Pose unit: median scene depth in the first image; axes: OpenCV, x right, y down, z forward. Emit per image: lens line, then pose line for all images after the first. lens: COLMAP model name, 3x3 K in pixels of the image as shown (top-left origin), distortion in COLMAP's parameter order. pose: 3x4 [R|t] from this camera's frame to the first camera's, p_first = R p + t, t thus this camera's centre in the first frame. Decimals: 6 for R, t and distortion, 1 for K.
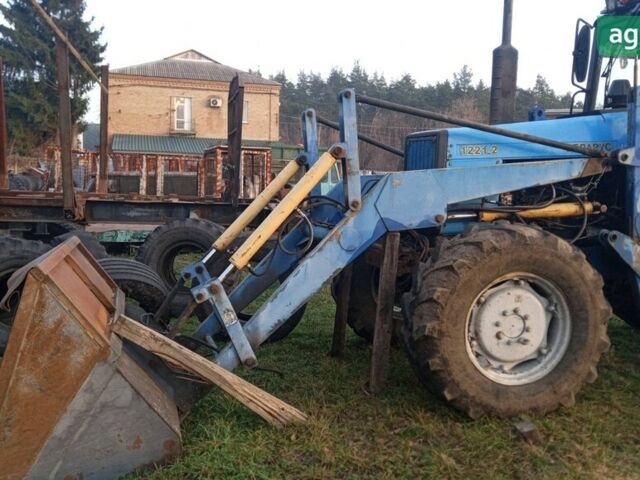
lens RADIAL K [[652.3, 0, 320.0], [0, 652.3, 240.0], [0, 0, 1]] dist [0.126193, -0.271706]
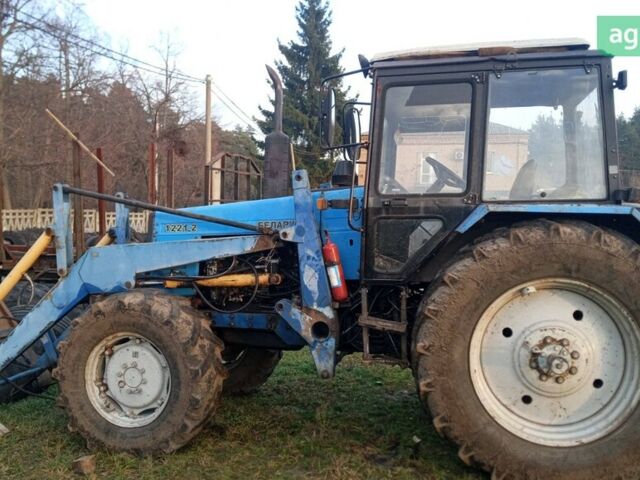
lens RADIAL K [[655.1, 0, 325.2], [0, 655.1, 236.1], [0, 0, 1]] dist [0.147394, -0.321635]
pose [[0.900710, 0.003321, -0.434407, 1.099123], [-0.038034, 0.996734, -0.071243, -0.051422], [0.432752, 0.080691, 0.897895, 0.043844]]
